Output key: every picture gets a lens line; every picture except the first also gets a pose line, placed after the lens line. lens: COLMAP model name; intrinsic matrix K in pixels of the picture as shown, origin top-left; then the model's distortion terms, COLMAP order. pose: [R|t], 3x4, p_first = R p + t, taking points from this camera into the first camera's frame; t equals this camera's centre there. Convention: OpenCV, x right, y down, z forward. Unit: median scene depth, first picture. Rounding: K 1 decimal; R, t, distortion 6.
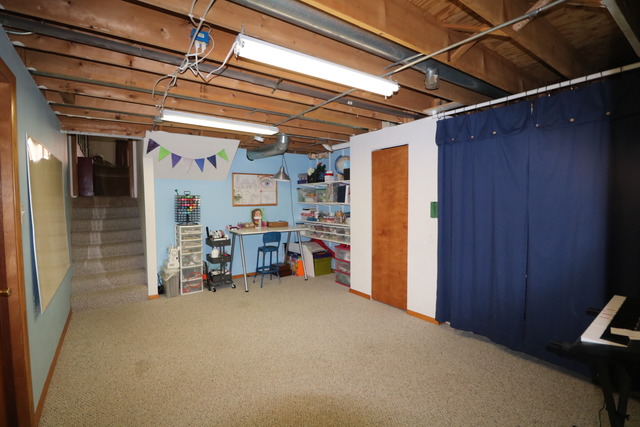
lens RADIAL K [[301.6, 0, 318.7], [0, 301.6, 211.4], [0, 0, 1]] dist [-0.005314, -0.009774]
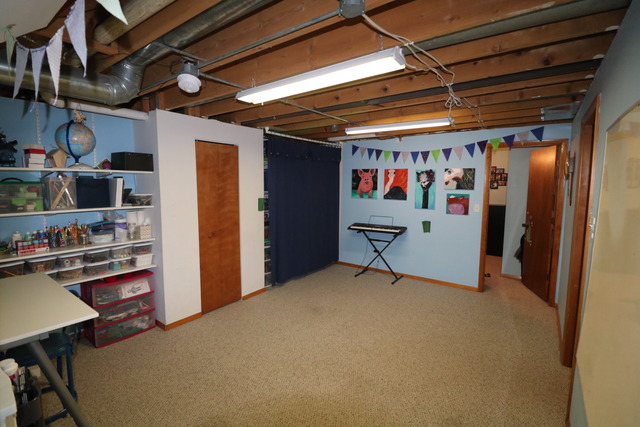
lens RADIAL K [[301.6, 0, 316.6], [0, 301.6, 213.8], [0, 0, 1]] dist [-0.005314, -0.009774]
pose [[-0.318965, -0.095137, 0.942980, -0.799892], [0.034514, 0.993123, 0.111870, -0.089897], [-0.947138, 0.068228, -0.313488, 1.059819]]
